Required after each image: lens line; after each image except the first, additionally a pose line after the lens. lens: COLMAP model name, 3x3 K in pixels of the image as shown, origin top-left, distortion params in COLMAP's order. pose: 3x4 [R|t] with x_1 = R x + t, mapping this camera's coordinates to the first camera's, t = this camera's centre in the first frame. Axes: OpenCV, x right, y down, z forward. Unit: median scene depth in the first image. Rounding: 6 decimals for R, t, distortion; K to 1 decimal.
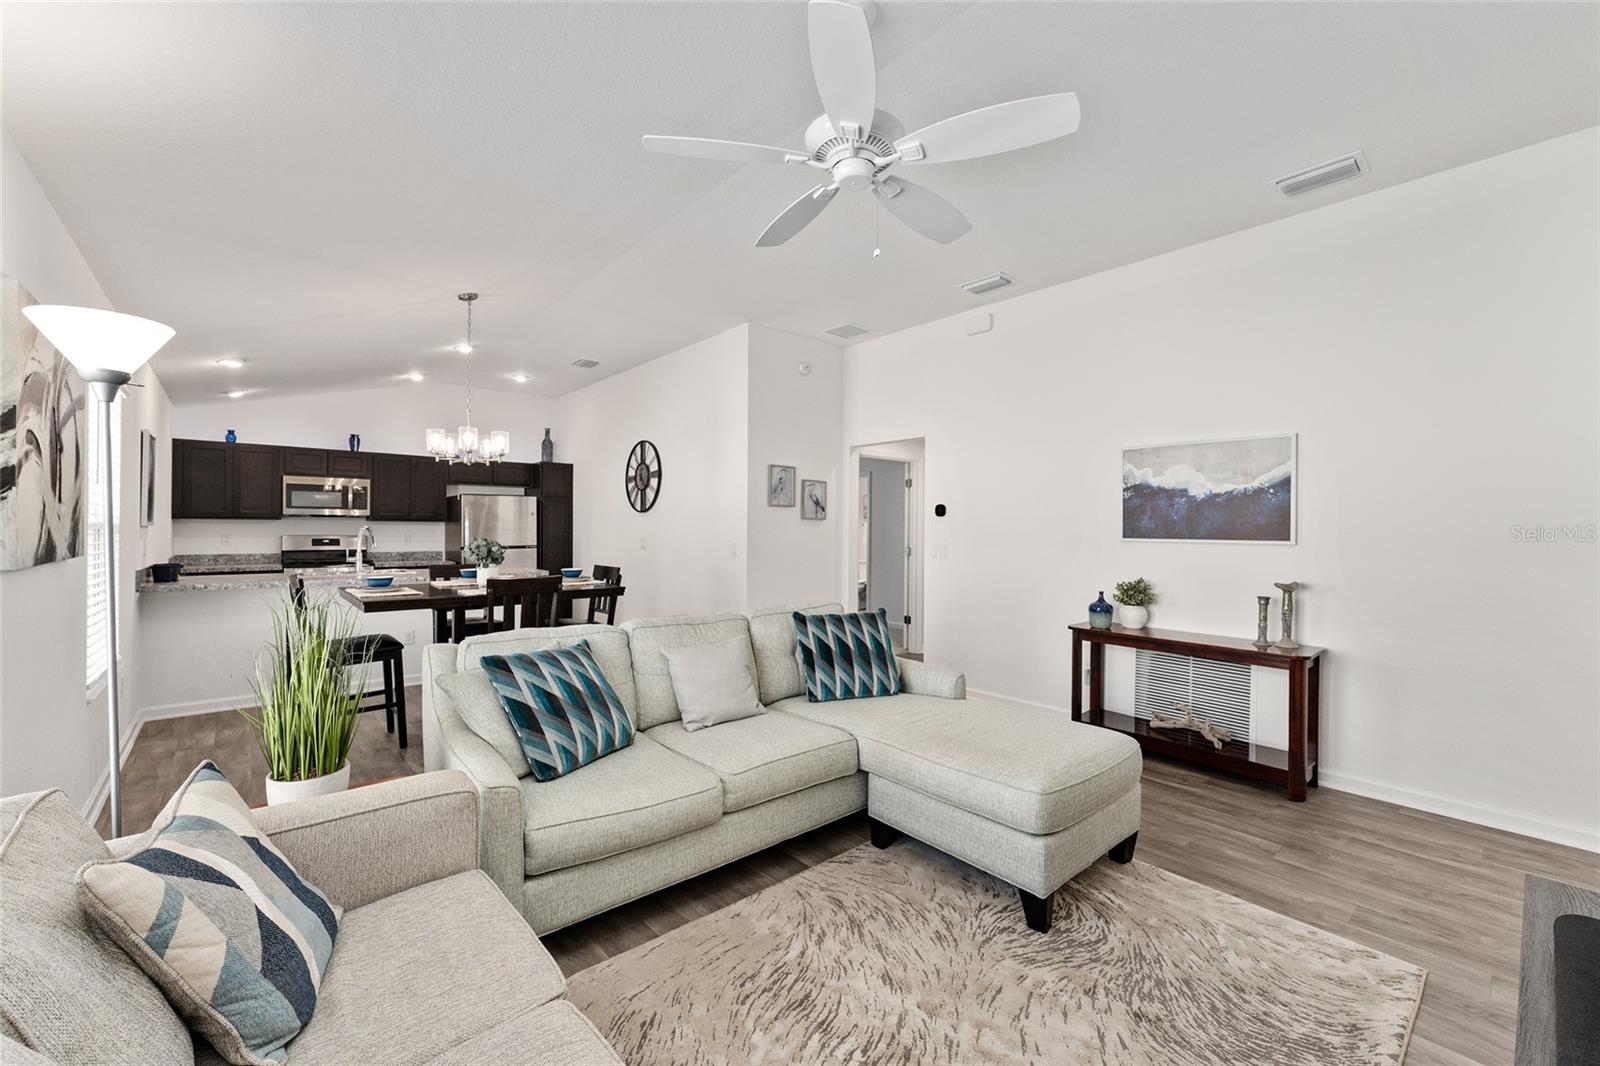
lens RADIAL K [[638.9, 0, 792.9], [0, 638.9, 531.3], [0, 0, 1]] dist [-0.000180, 0.000107]
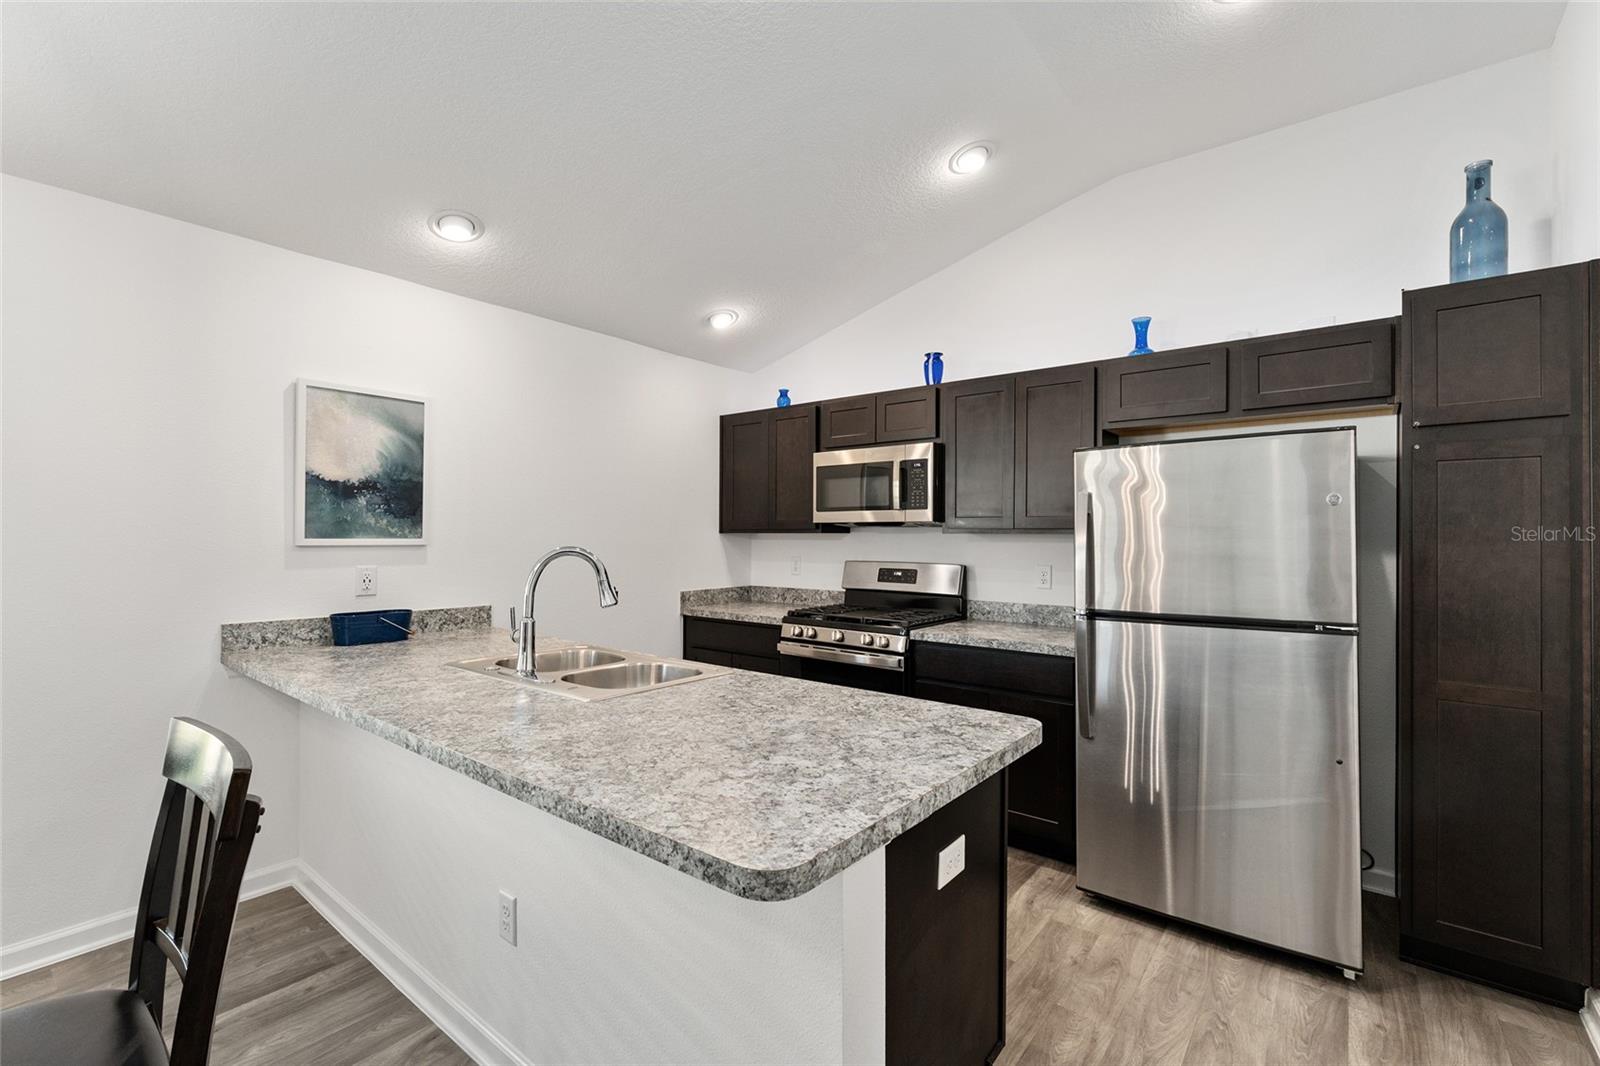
lens RADIAL K [[702.1, 0, 791.8], [0, 702.1, 530.8], [0, 0, 1]] dist [-0.003315, -0.000451]
pose [[0.178979, -0.014375, -0.983748, -0.218437], [-0.005557, 0.999863, -0.015621, -0.011188], [0.983837, 0.008262, 0.178875, 0.931631]]
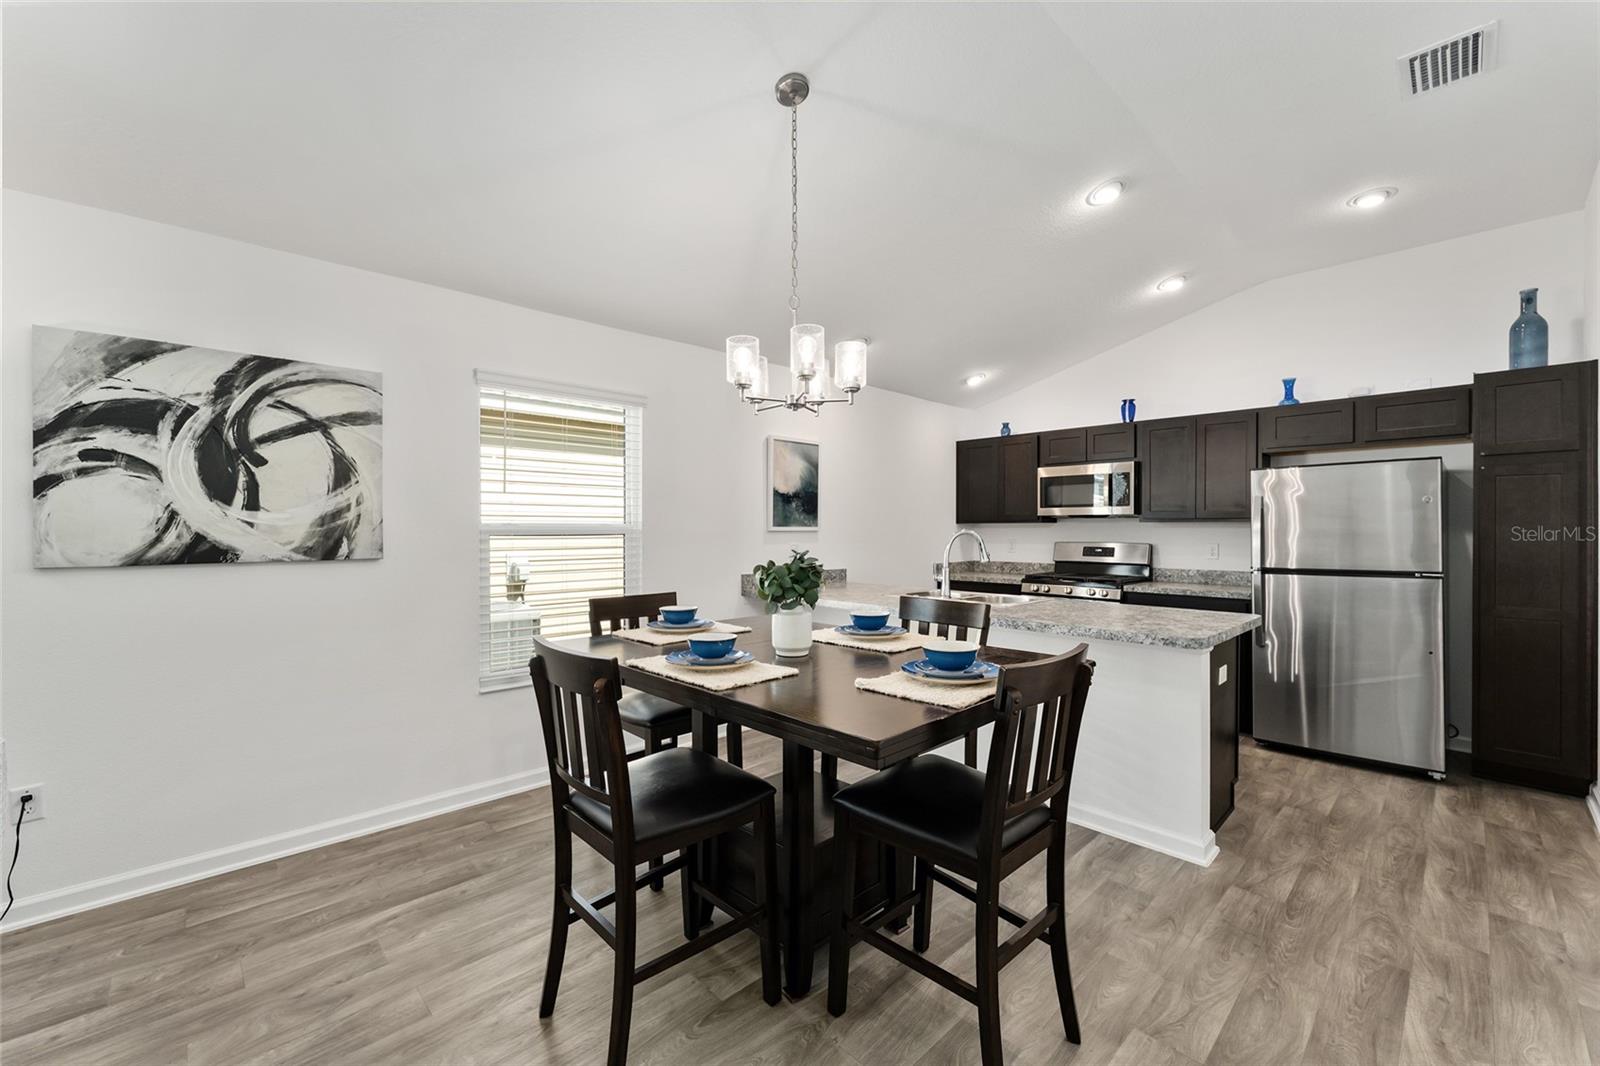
lens RADIAL K [[650.8, 0, 788.2], [0, 650.8, 530.1], [0, 0, 1]] dist [-0.013523, 0.002861]
pose [[0.045605, -0.005448, -0.998945, 0.009834], [-0.001911, 0.999983, -0.005541, -0.003843], [0.998958, 0.002162, 0.045594, 0.690561]]
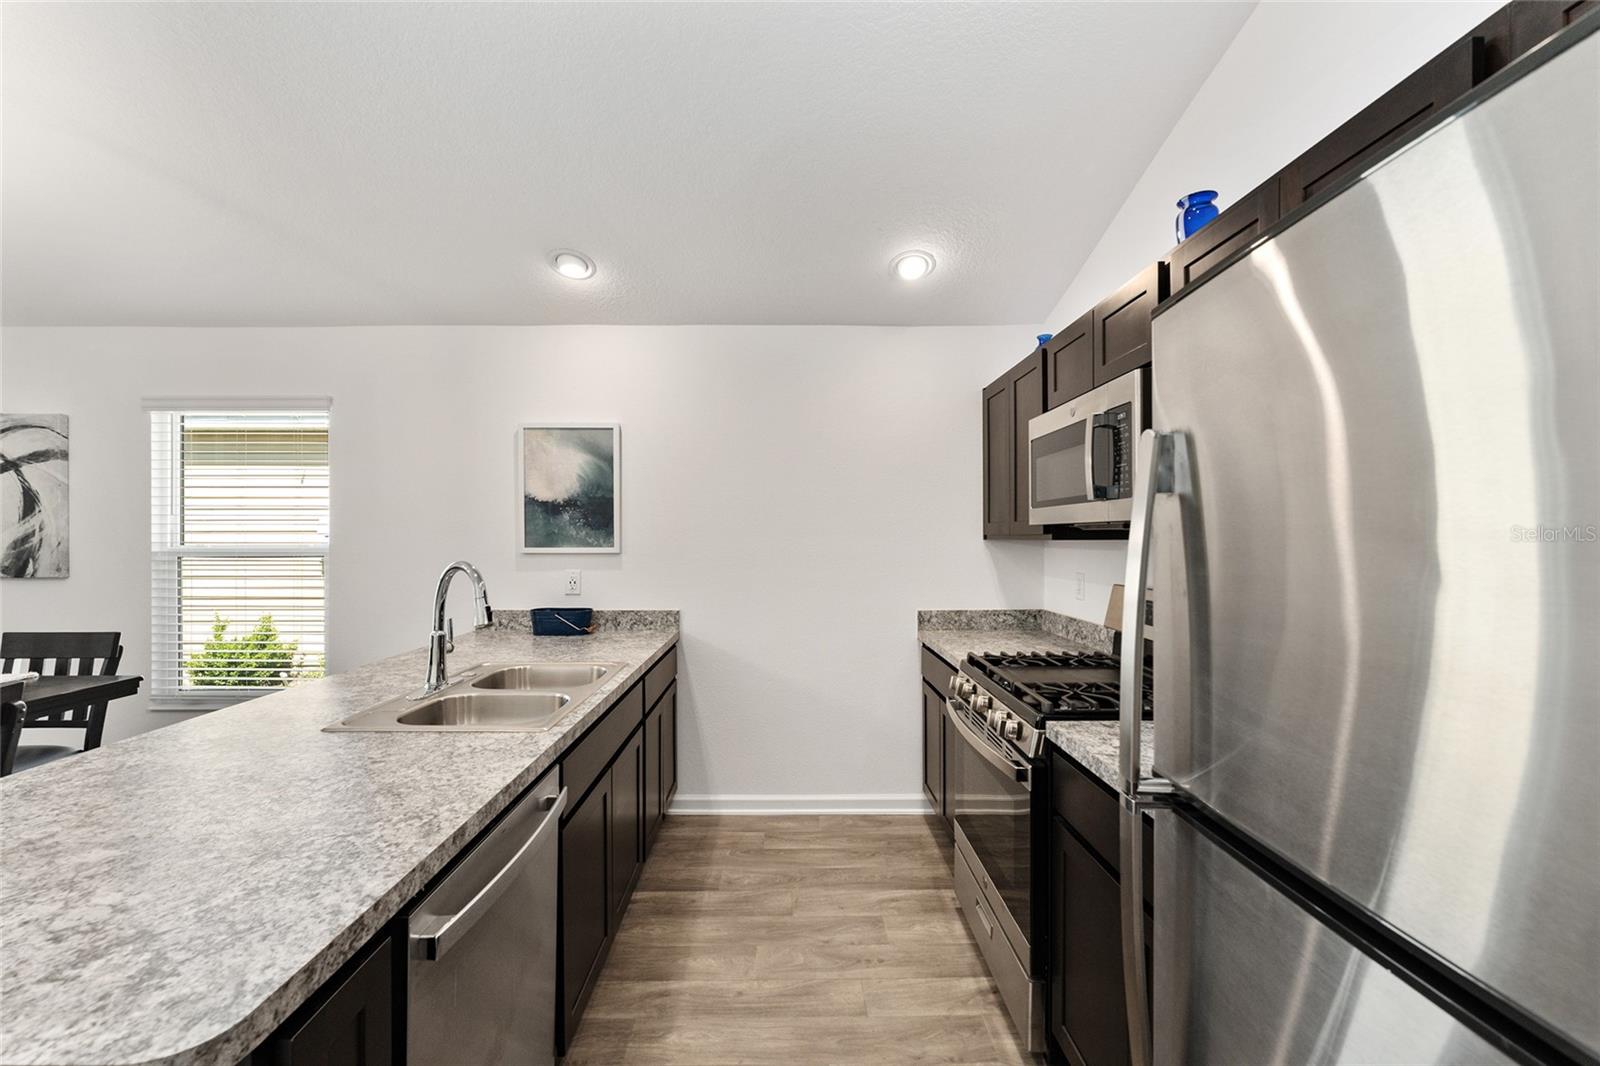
lens RADIAL K [[638.9, 0, 792.9], [0, 638.9, 531.3], [0, 0, 1]] dist [-0.000180, 0.000107]
pose [[-0.647390, -0.011751, -0.762068, -0.457036], [-0.004576, 0.999923, -0.011532, -0.019743], [0.762145, -0.003978, -0.647394, 1.210616]]
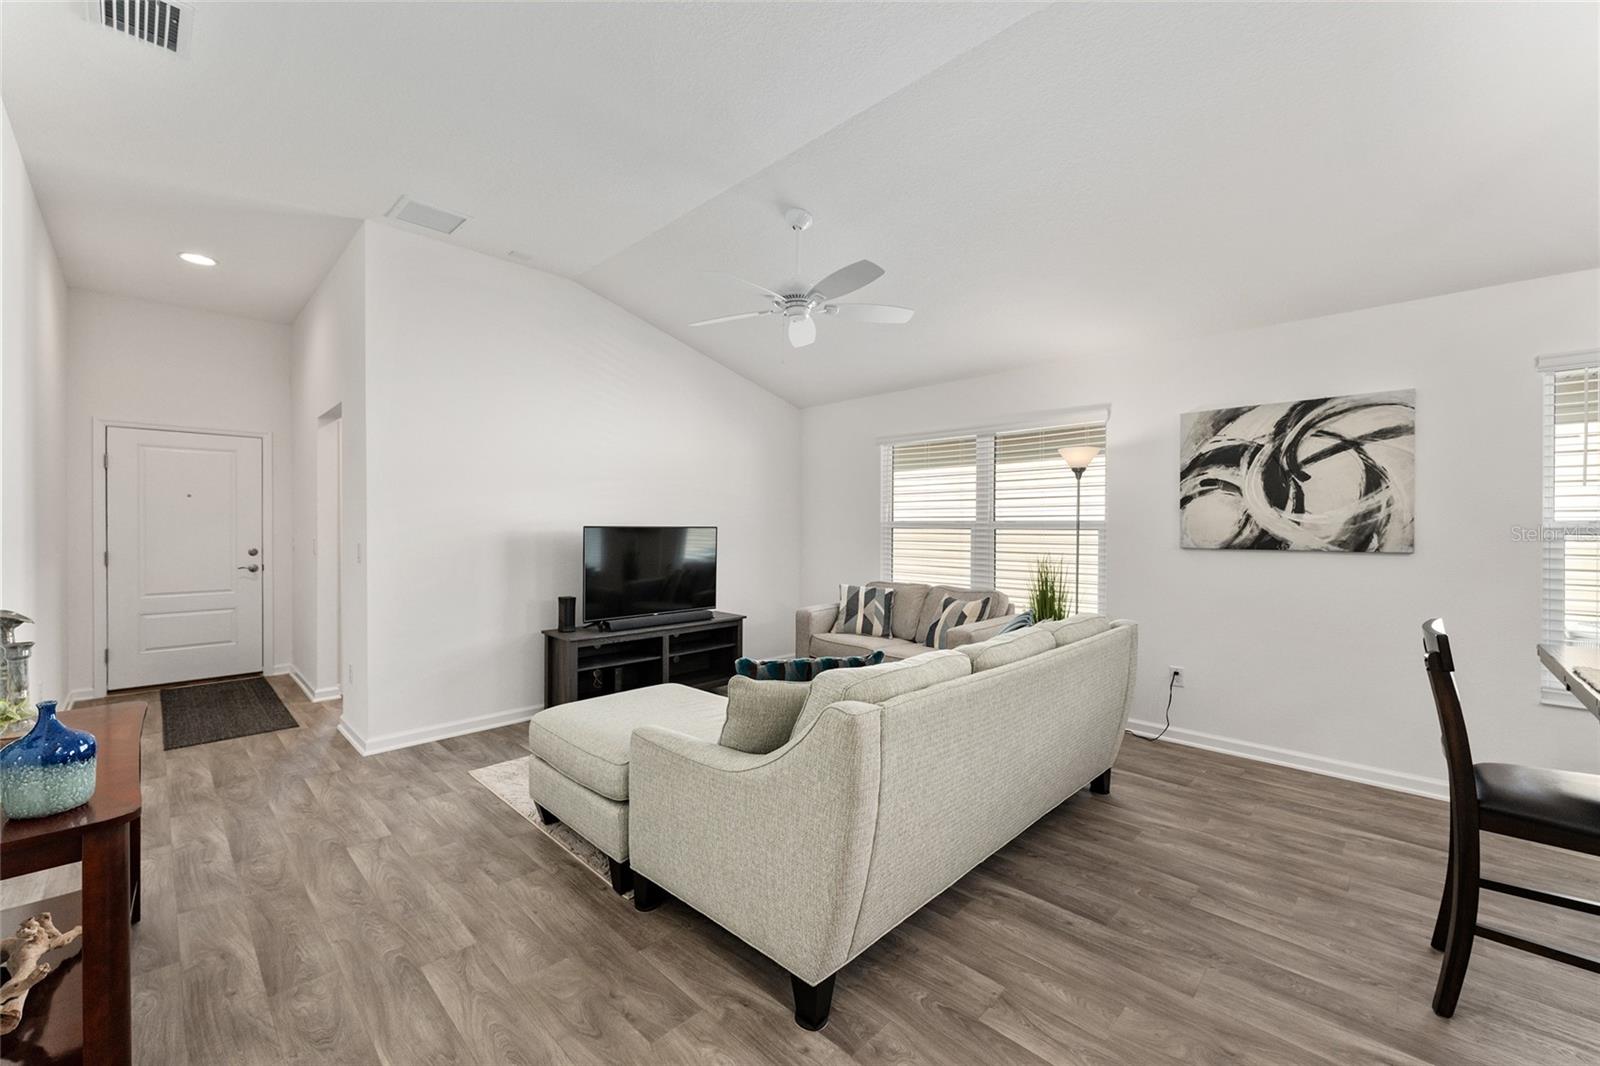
lens RADIAL K [[638.9, 0, 792.9], [0, 638.9, 531.3], [0, 0, 1]] dist [-0.000180, 0.000107]
pose [[-0.996540, -0.009522, -0.082565, 0.076613], [-0.010429, 0.999890, 0.010559, -0.003189], [0.082456, 0.011384, -0.996530, 0.895768]]
